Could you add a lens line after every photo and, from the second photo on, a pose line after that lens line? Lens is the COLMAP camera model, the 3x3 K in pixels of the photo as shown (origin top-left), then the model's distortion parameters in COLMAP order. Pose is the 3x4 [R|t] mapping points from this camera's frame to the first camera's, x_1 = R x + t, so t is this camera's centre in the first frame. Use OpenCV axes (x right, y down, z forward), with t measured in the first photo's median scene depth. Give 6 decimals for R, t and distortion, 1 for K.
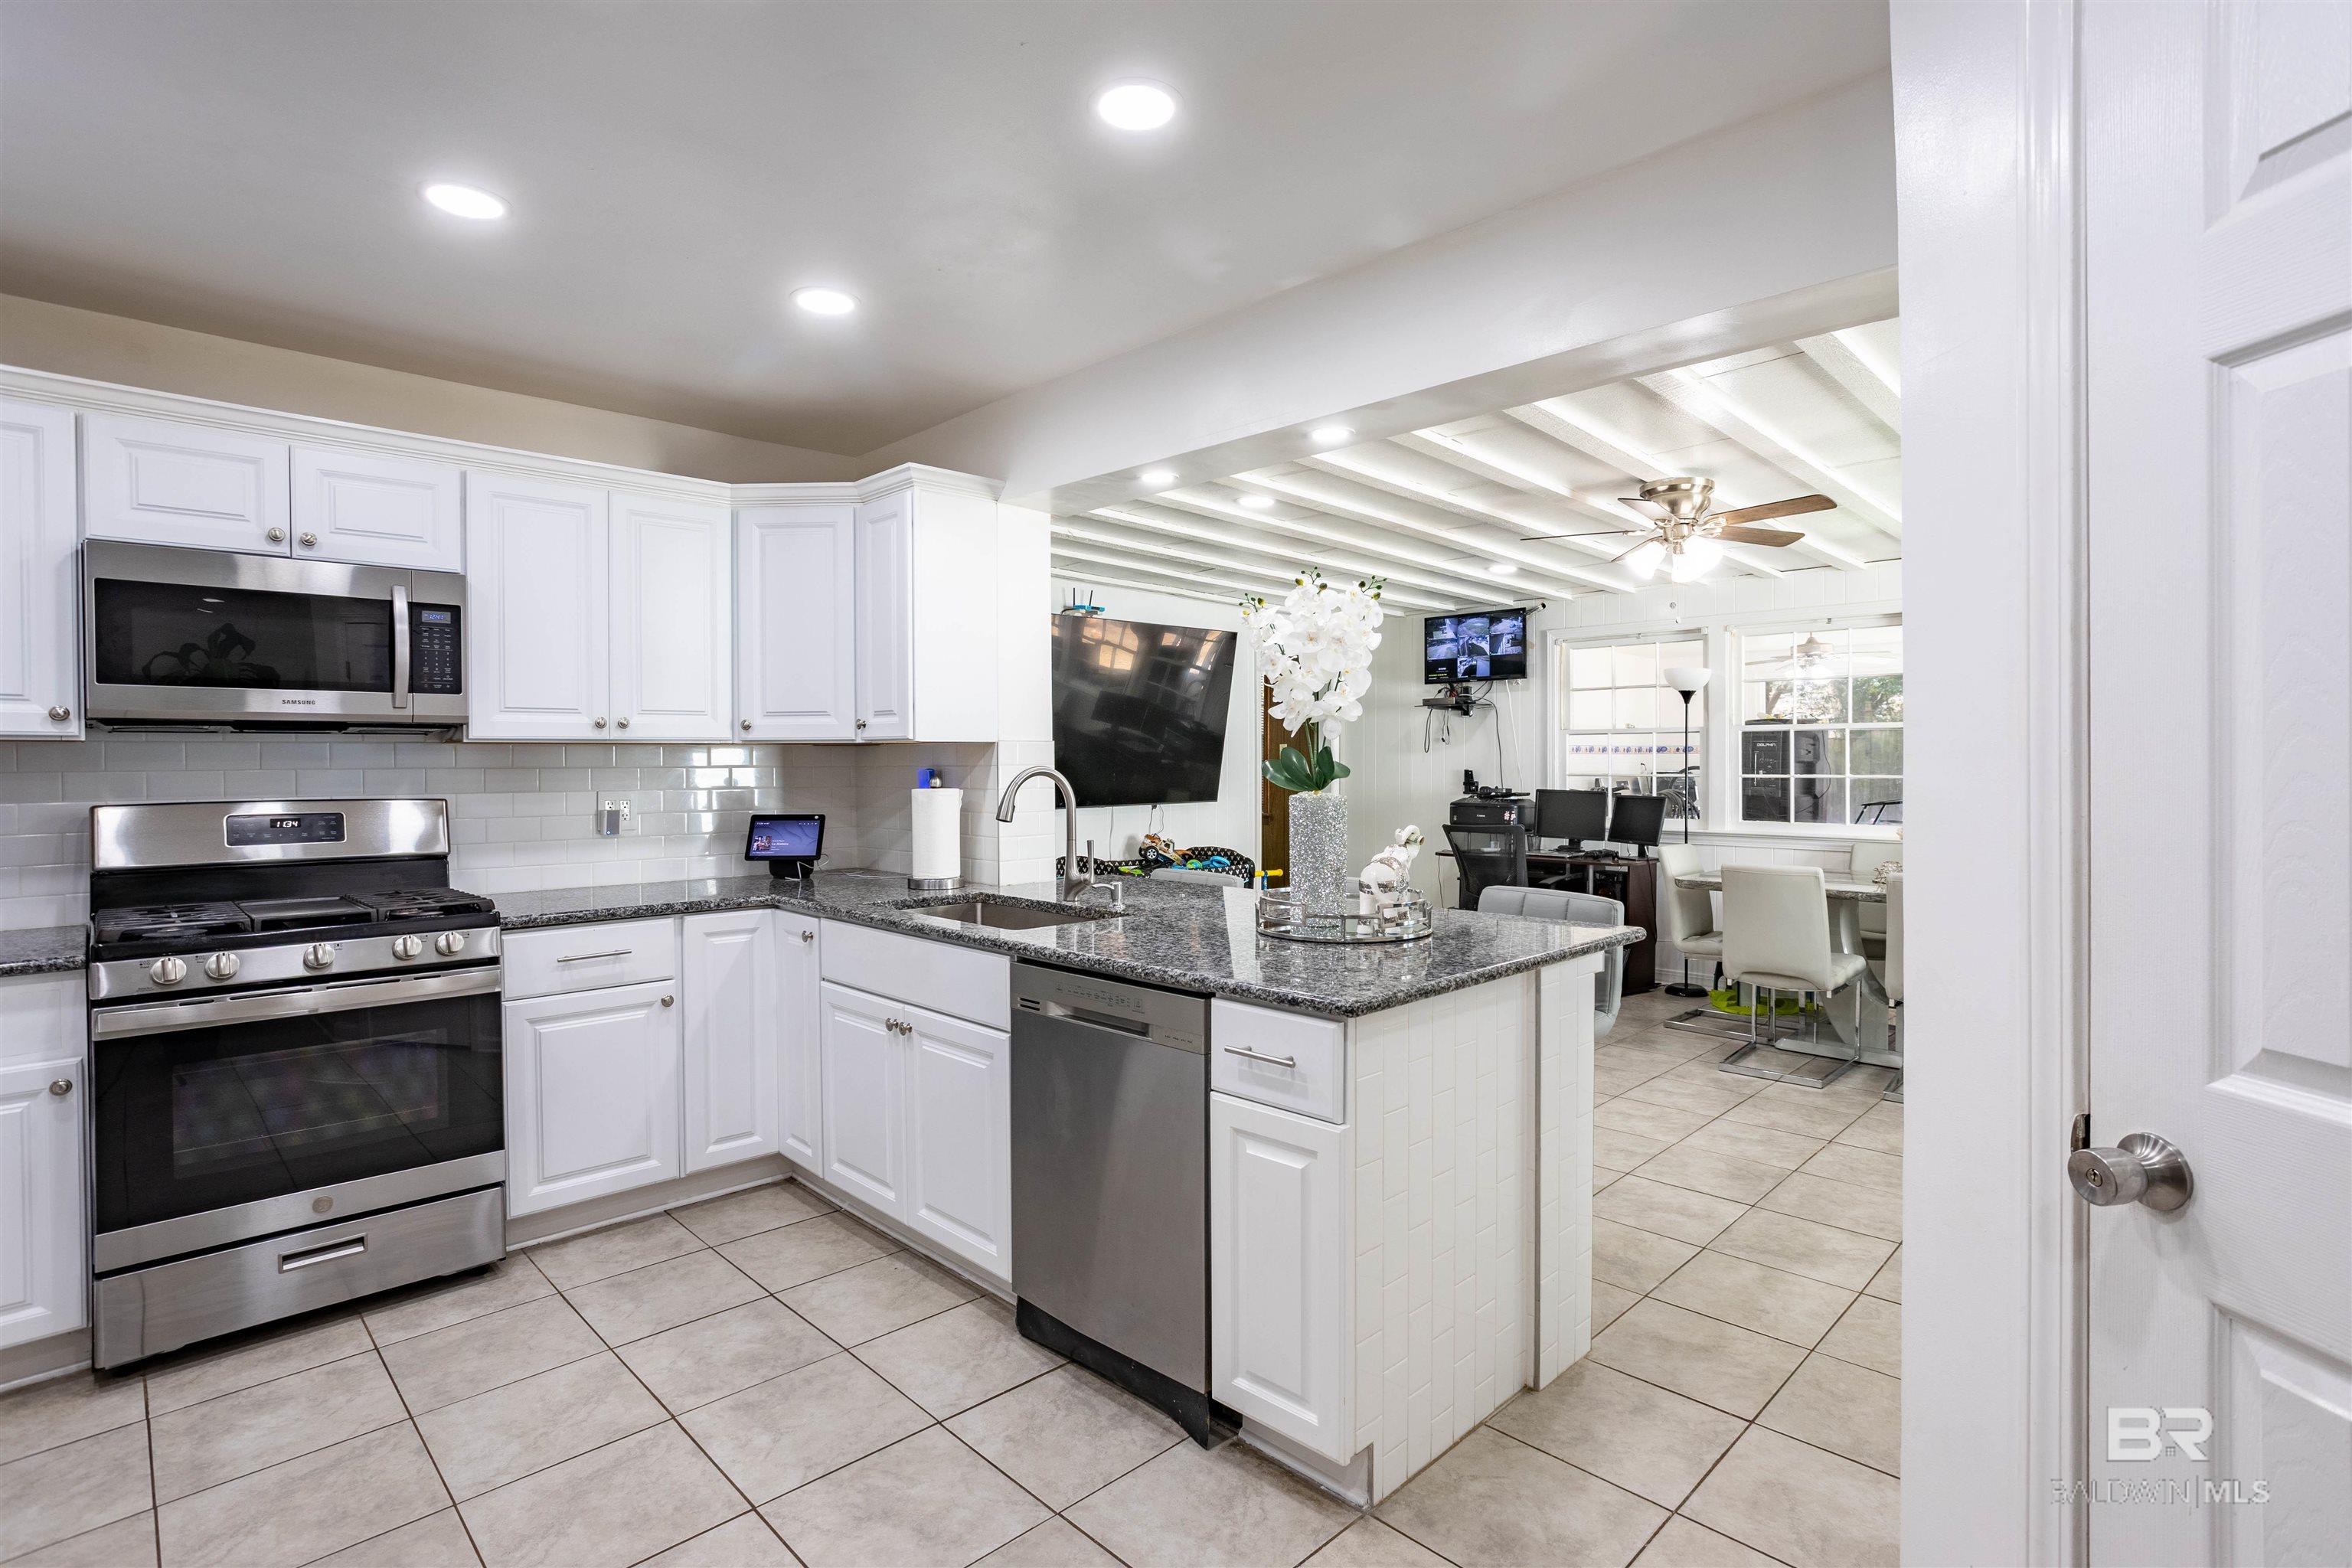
lens RADIAL K [[1125.5, 0, 1173.8], [0, 1125.5, 805.1], [0, 0, 1]] dist [-0.049137, 0.032820]
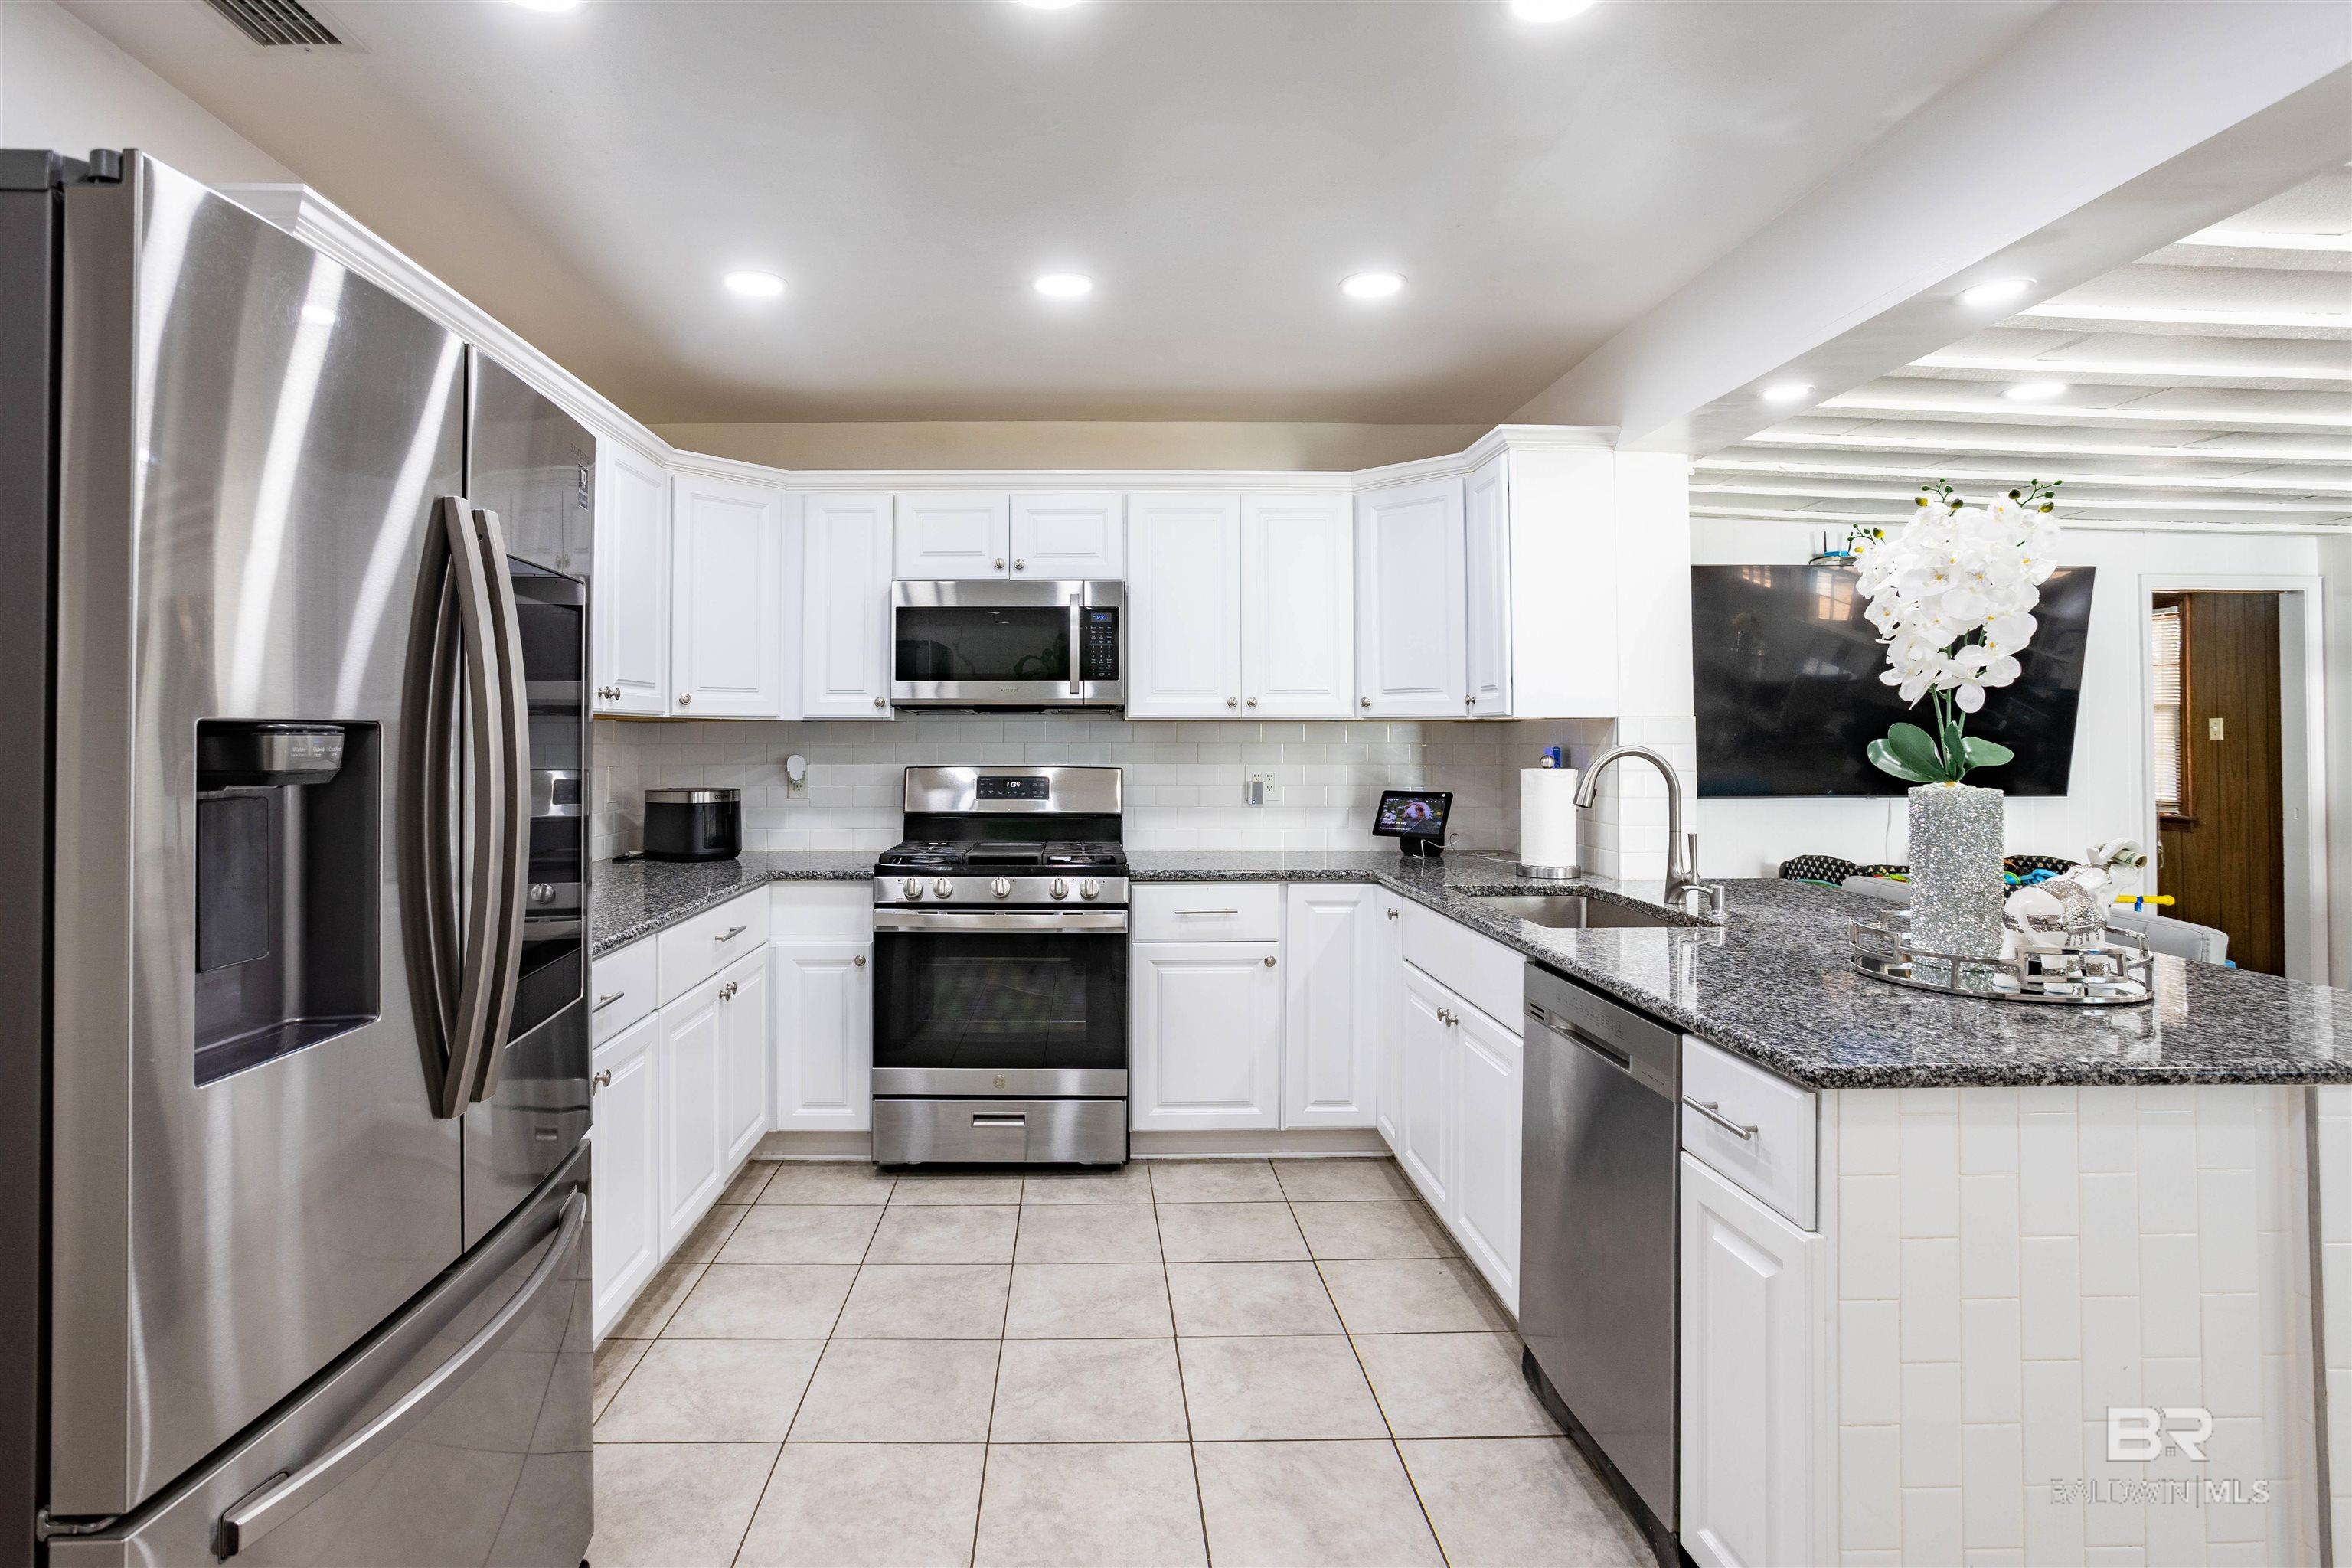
lens RADIAL K [[1157.5, 0, 1113.7], [0, 1157.5, 738.7], [0, 0, 1]] dist [-0.058498, 0.037145]
pose [[0.739420, 0.005308, -0.673223, 0.188775], [-0.031455, 0.999149, -0.026670, -0.003528], [0.672509, 0.040897, 0.738958, 0.074898]]
